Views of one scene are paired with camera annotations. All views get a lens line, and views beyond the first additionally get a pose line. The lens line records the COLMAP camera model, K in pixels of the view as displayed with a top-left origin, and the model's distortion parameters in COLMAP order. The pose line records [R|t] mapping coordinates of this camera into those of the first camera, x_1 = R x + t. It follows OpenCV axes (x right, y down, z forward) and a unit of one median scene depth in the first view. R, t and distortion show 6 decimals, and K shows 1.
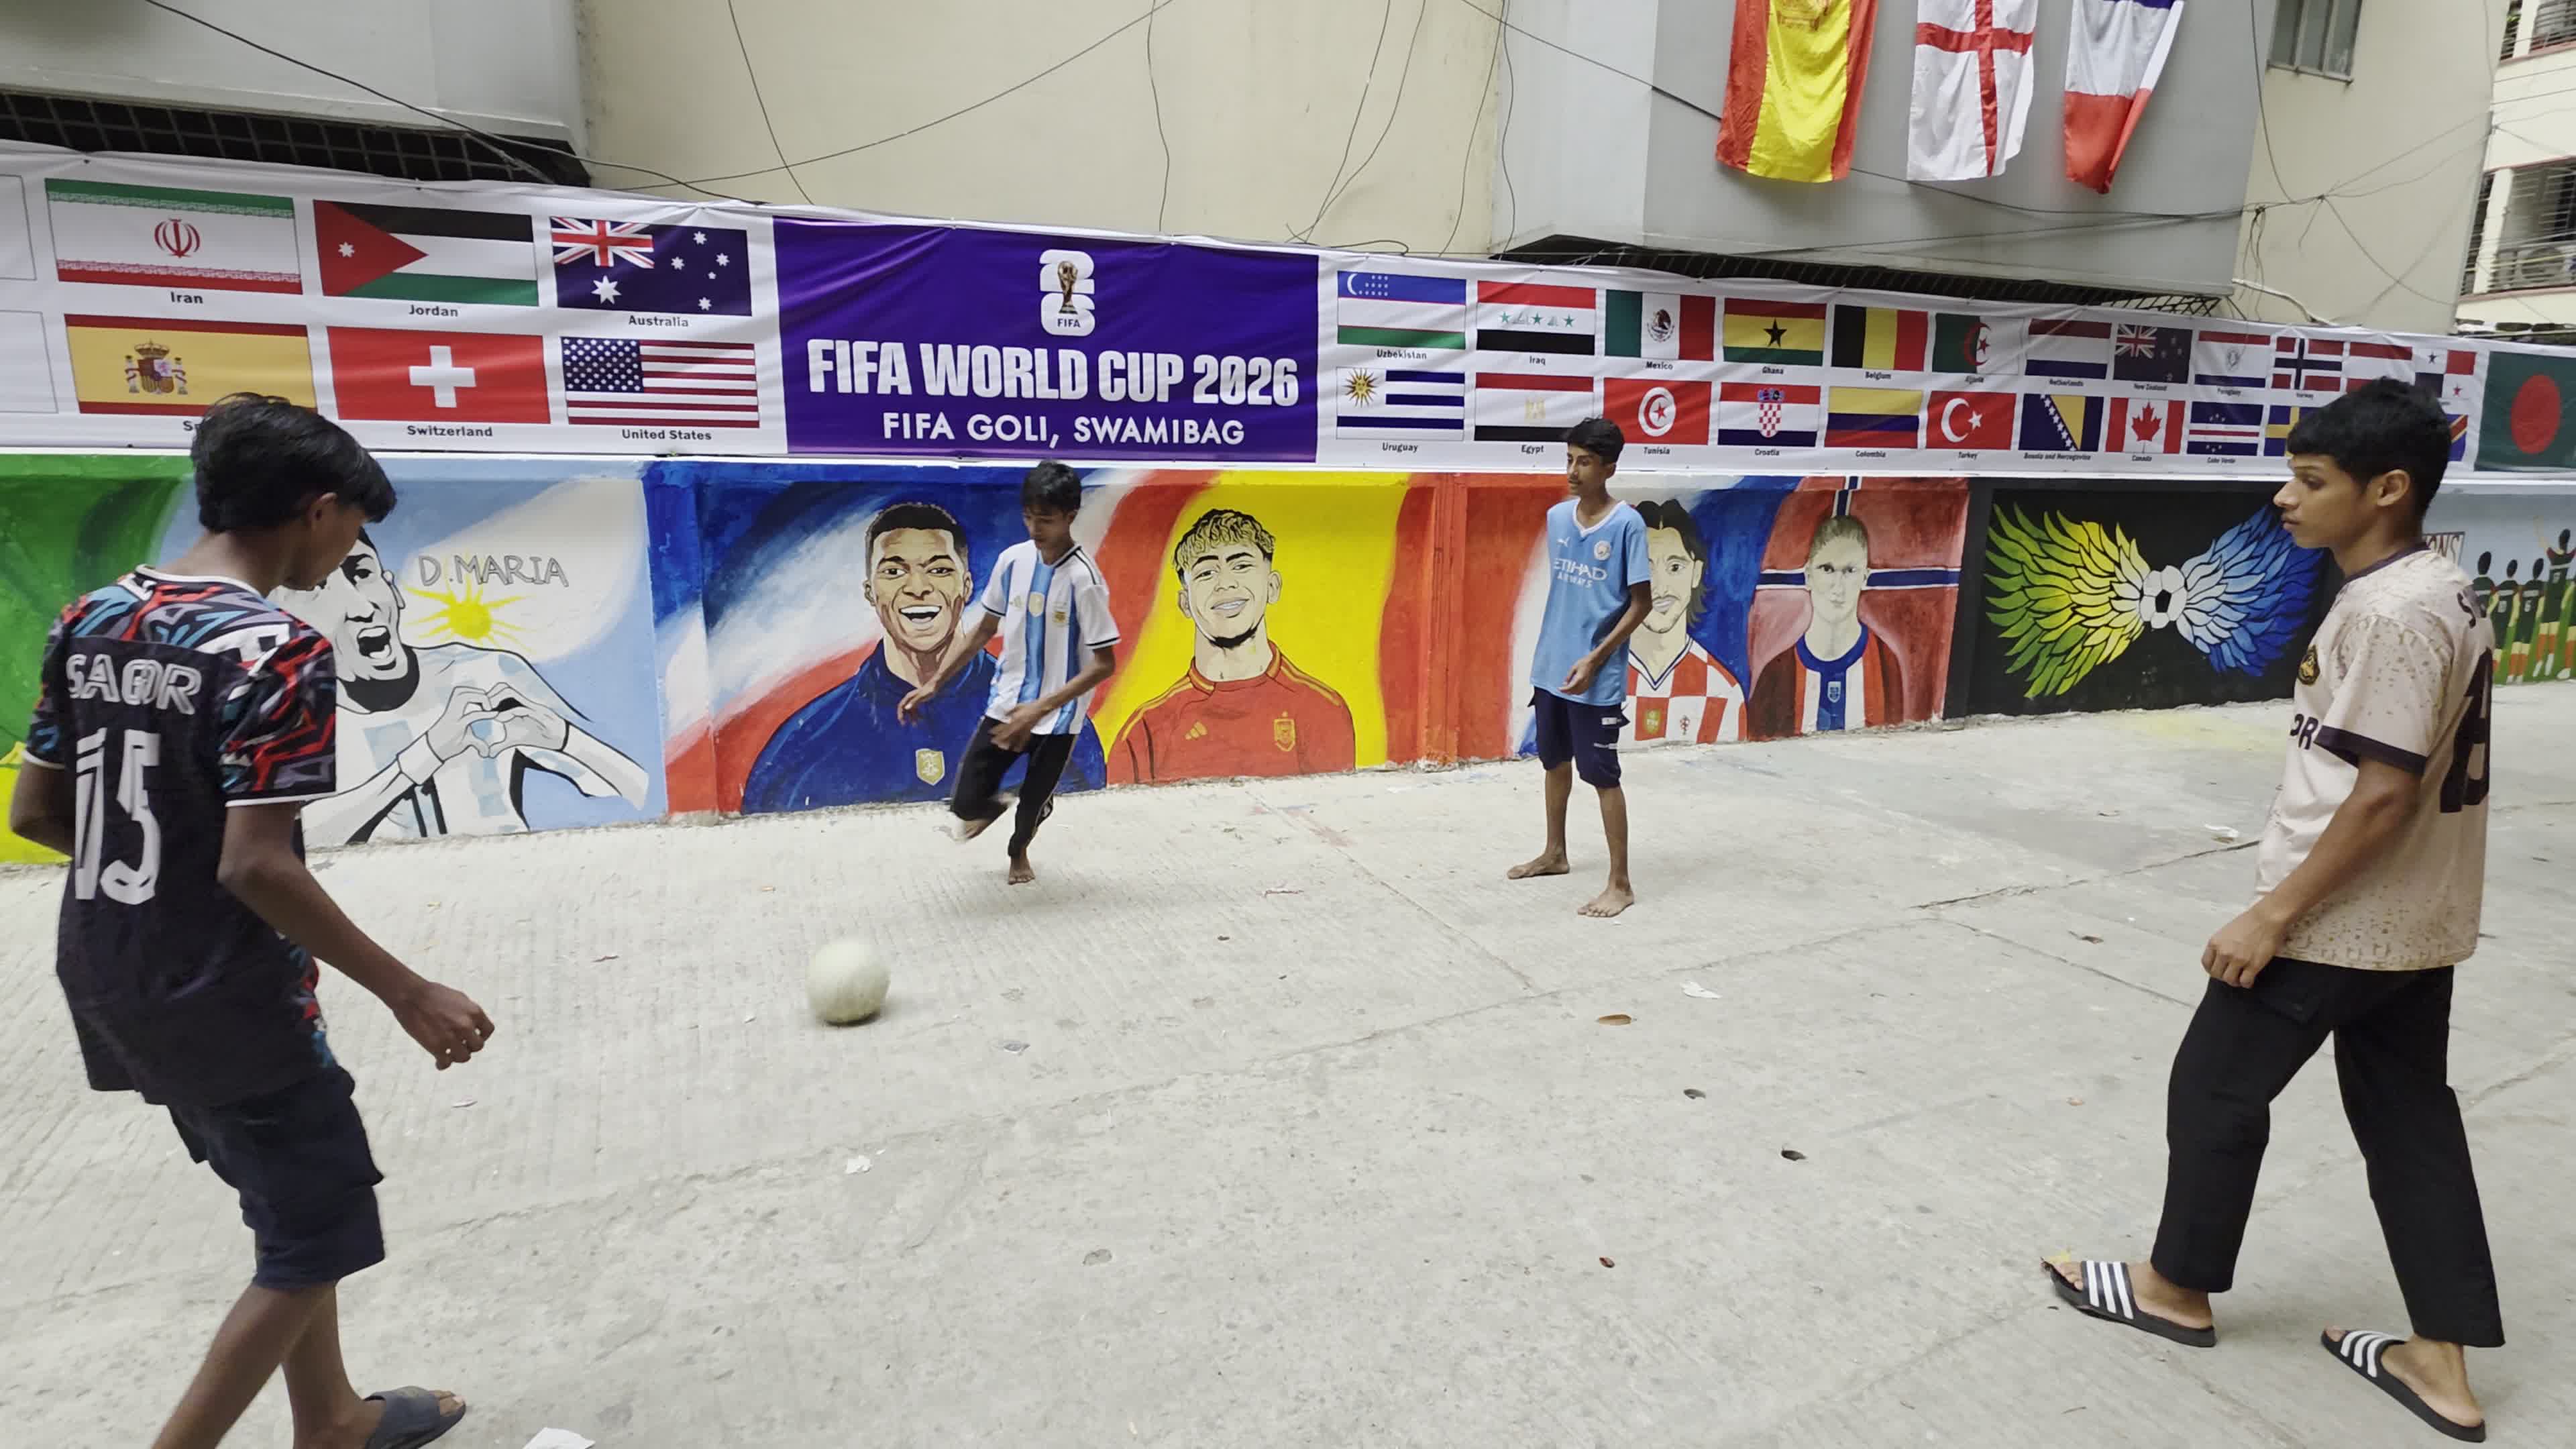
lens RADIAL K [[1310.5, 0, 1288.0], [0, 1310.5, 724.5], [0, 0, 1]] dist [-0.002427, -0.000409]
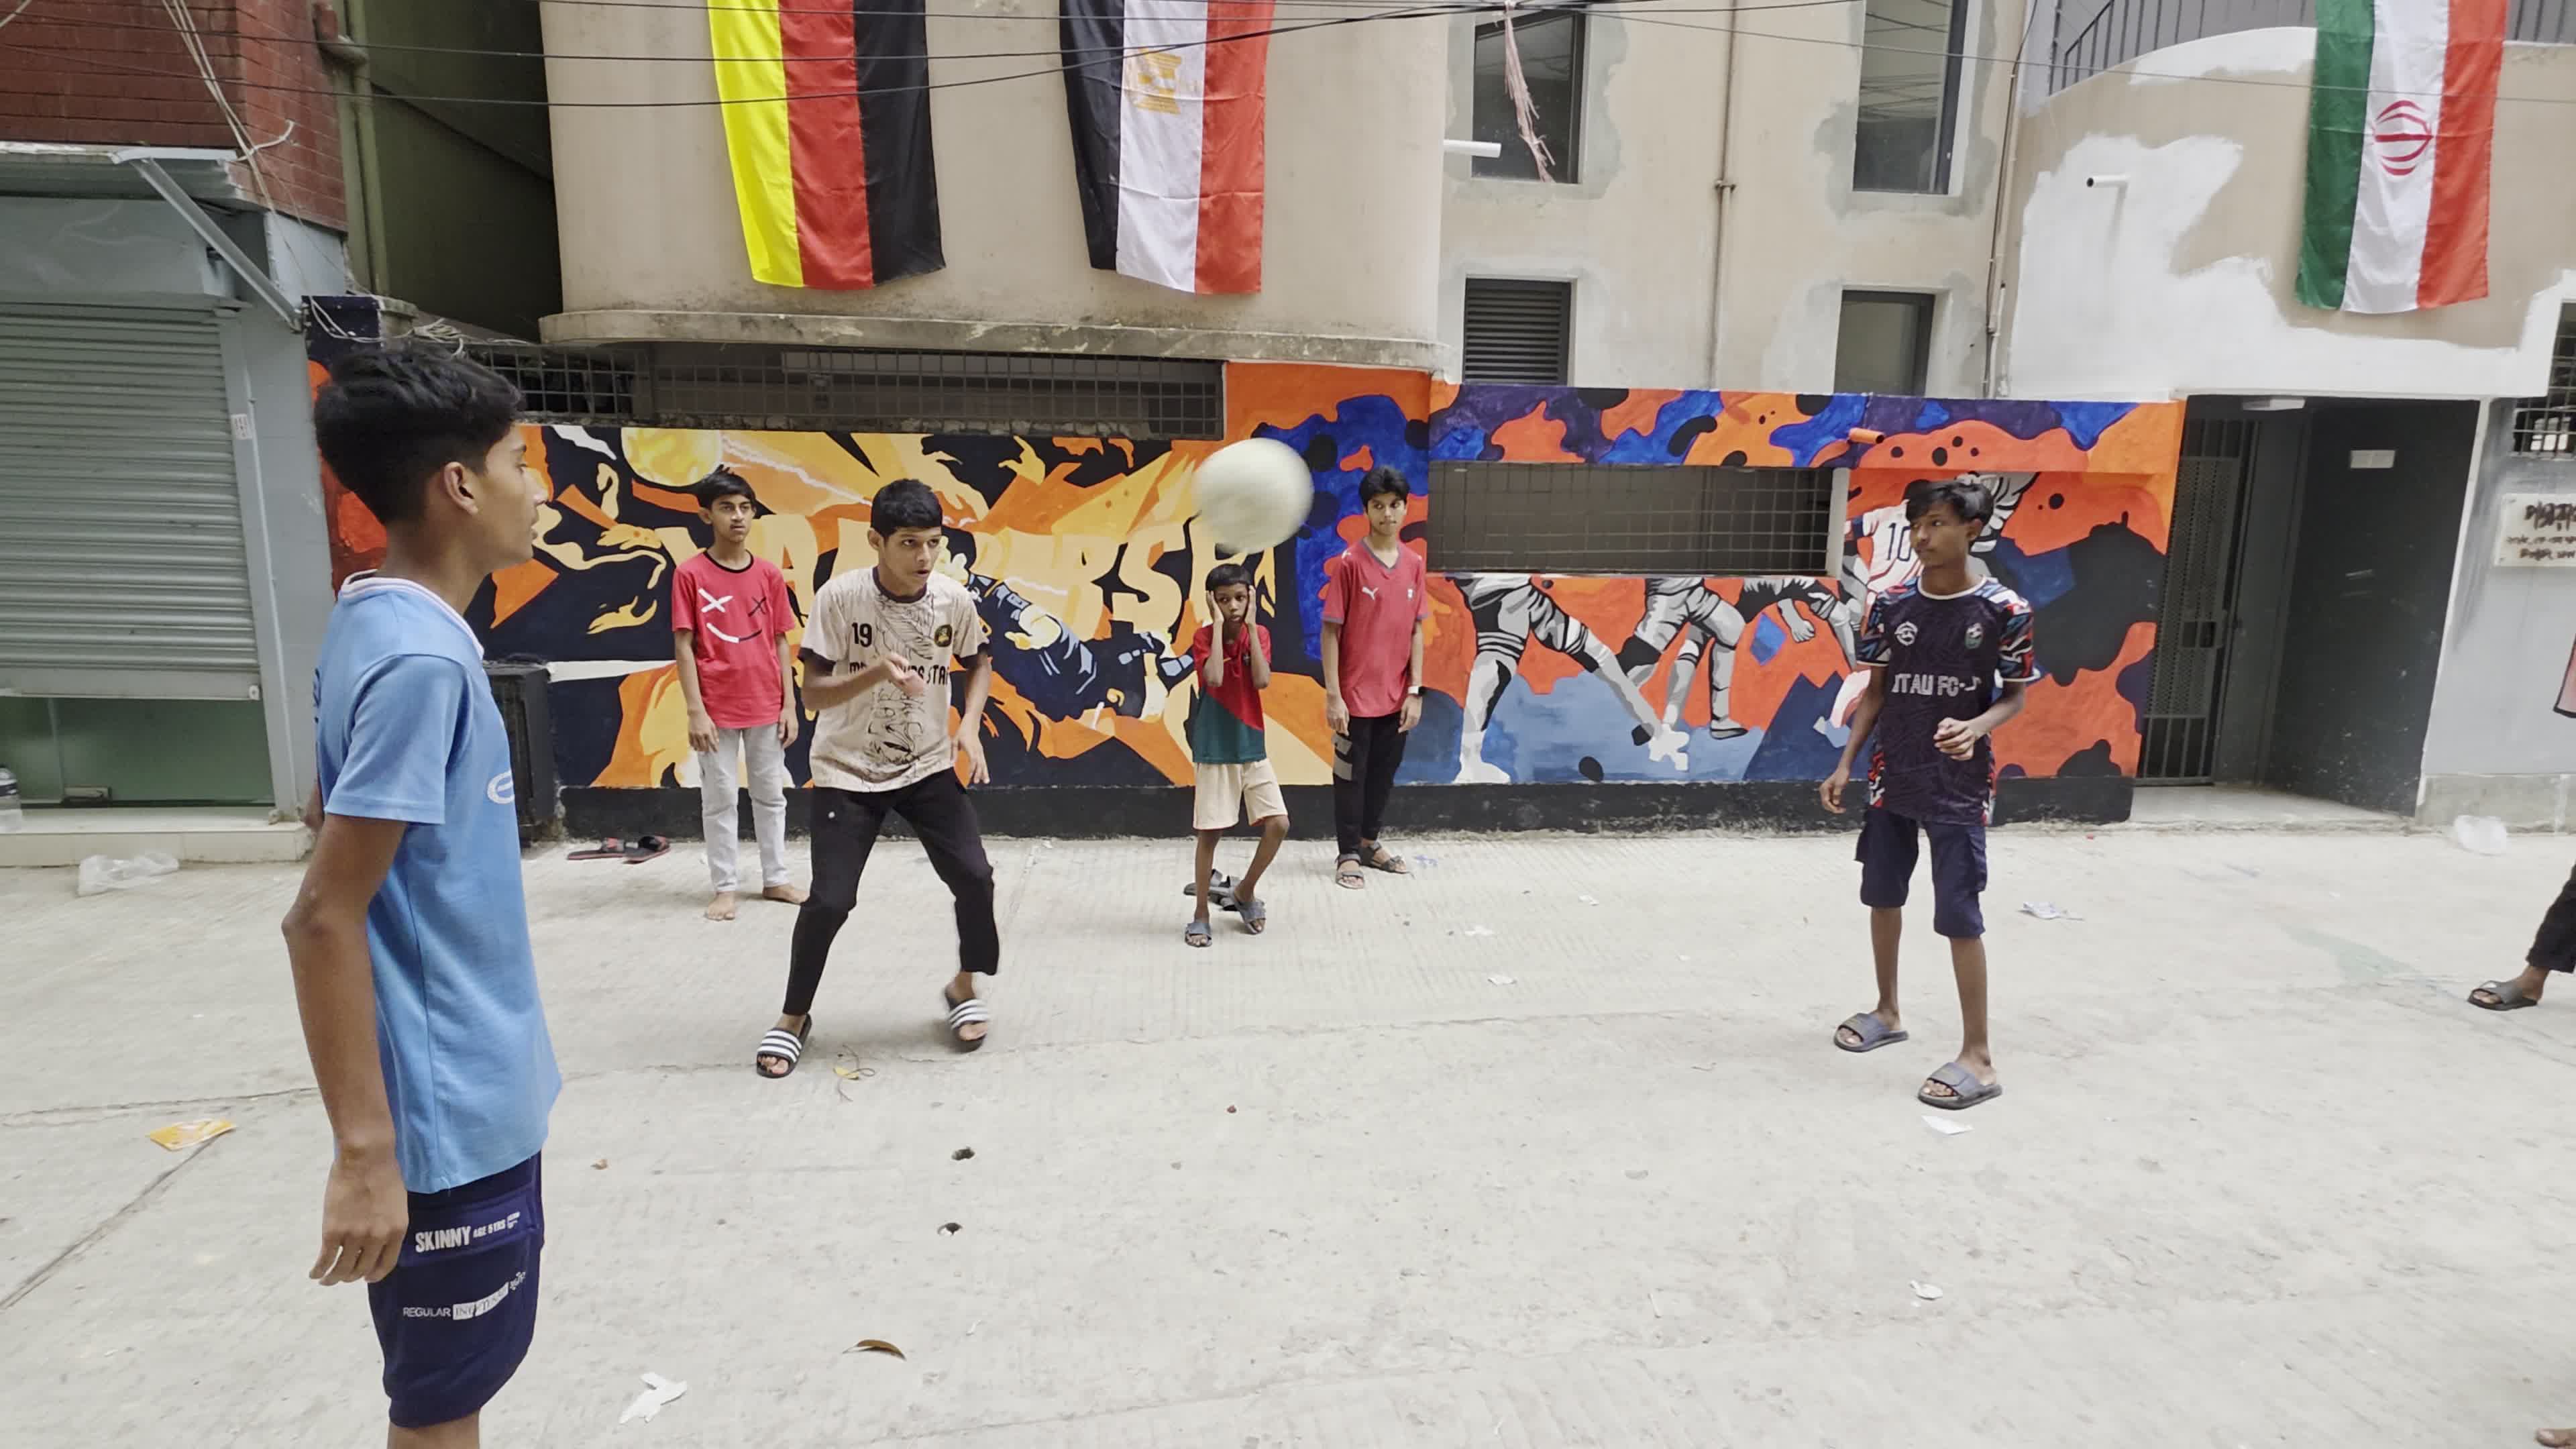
lens RADIAL K [[1310.5, 0, 1288.0], [0, 1310.5, 724.5], [0, 0, 1]] dist [-0.002427, -0.000409]
pose [[-0.959823, -0.077968, 0.269557, -0.108847], [0.023764, 0.934586, 0.354942, -0.338480], [-0.279599, 0.347087, -0.895185, 1.679418]]
